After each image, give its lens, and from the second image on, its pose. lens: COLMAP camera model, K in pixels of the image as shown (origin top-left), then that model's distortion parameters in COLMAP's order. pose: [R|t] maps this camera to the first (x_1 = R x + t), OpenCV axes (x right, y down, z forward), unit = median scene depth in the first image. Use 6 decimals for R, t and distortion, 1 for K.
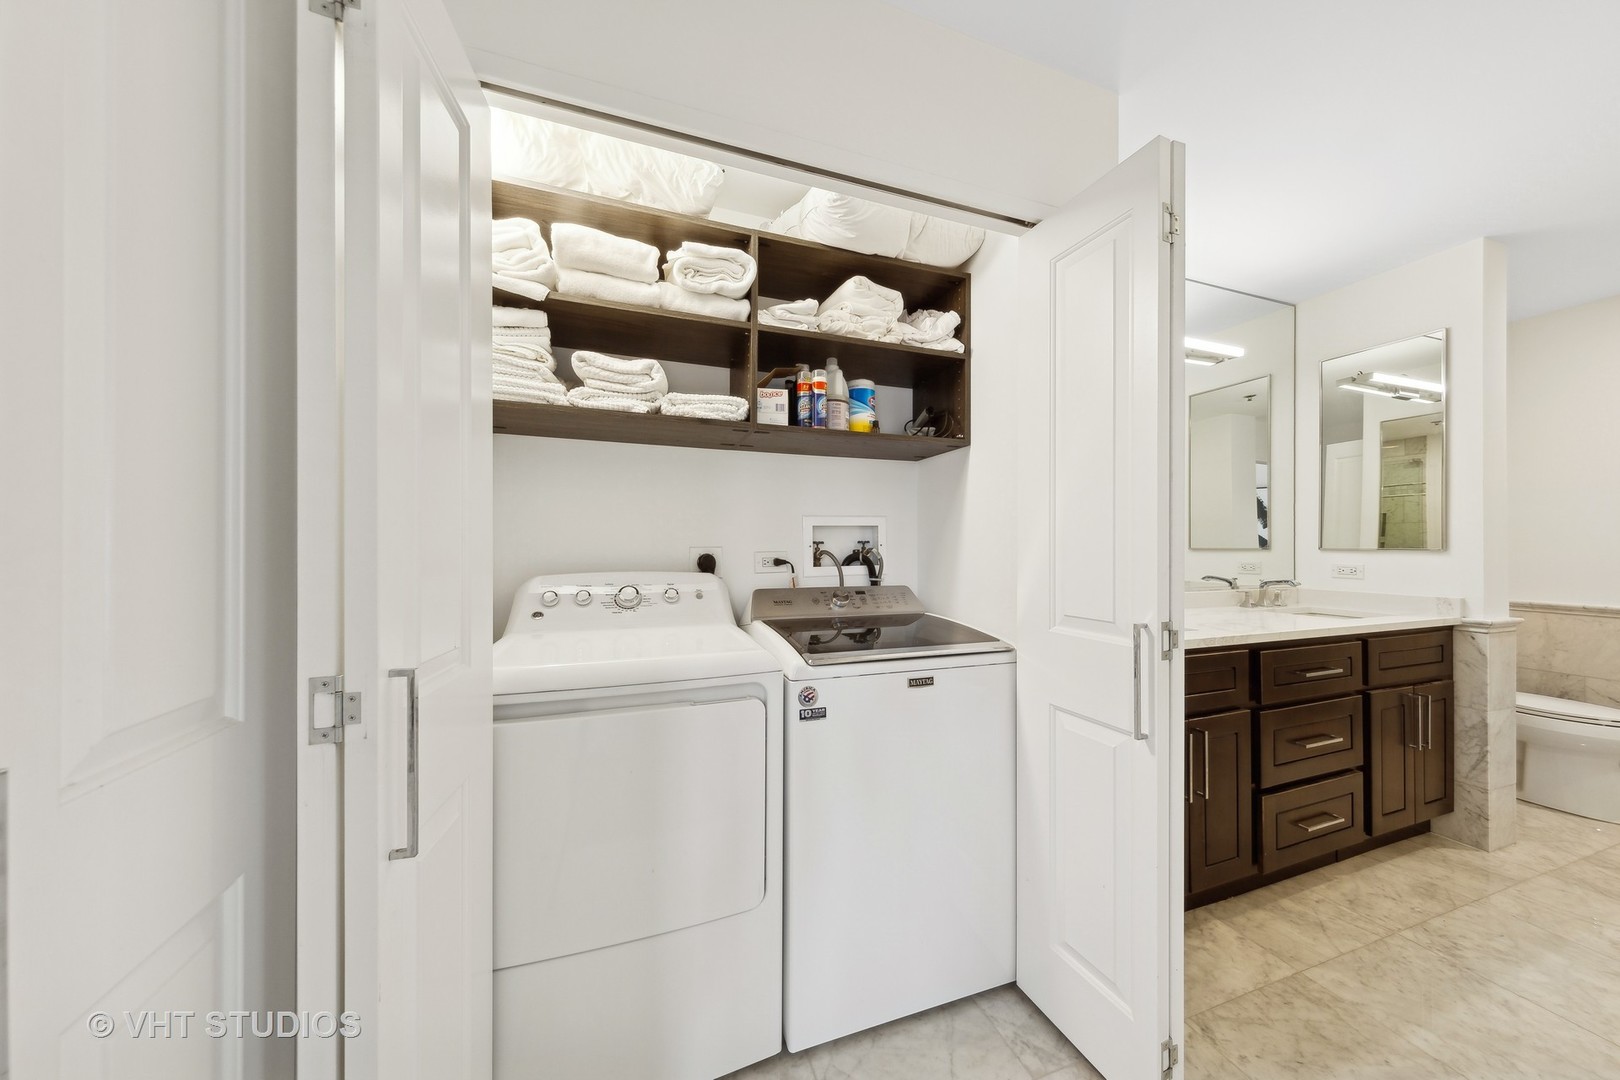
lens RADIAL K [[515.9, 0, 813.1], [0, 515.9, 544.2], [0, 0, 1]] dist [-0.000041, 0.000073]
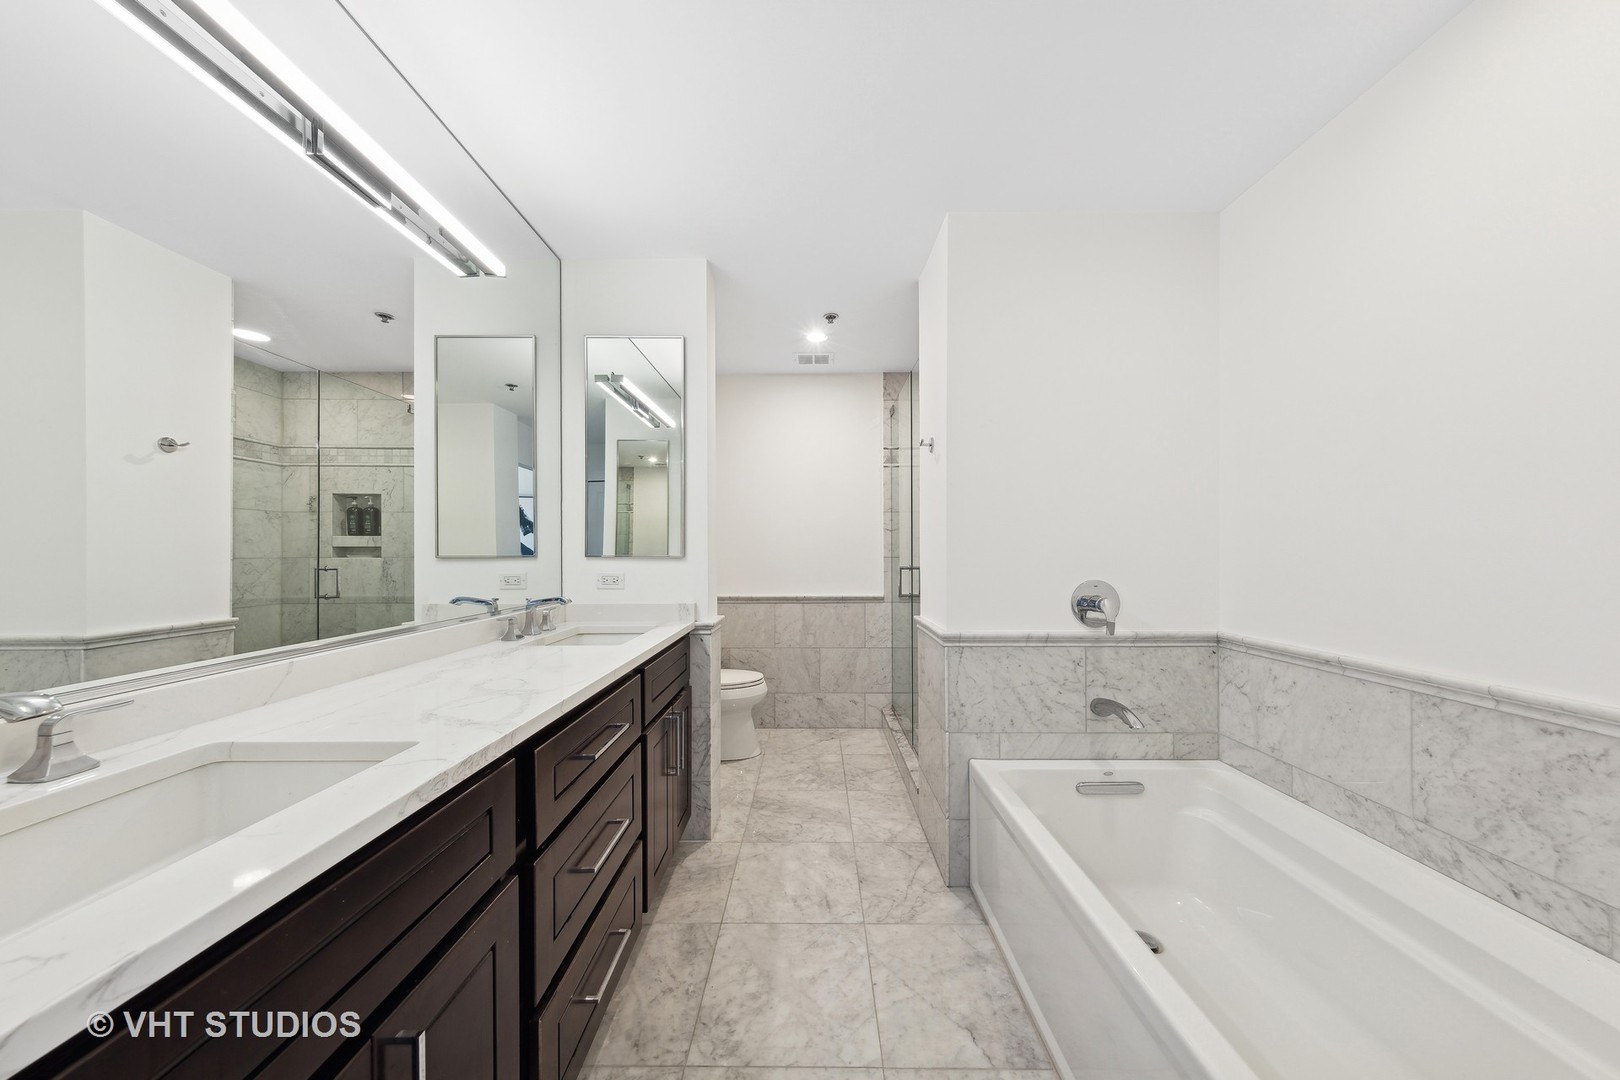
lens RADIAL K [[515.9, 0, 813.1], [0, 515.9, 544.2], [0, 0, 1]] dist [-0.000041, 0.000073]
pose [[0.332604, 0.012267, 0.942987, 0.353395], [0.002433, 0.999901, -0.013865, 0.001819], [-0.943064, 0.006906, 0.332541, 0.424217]]
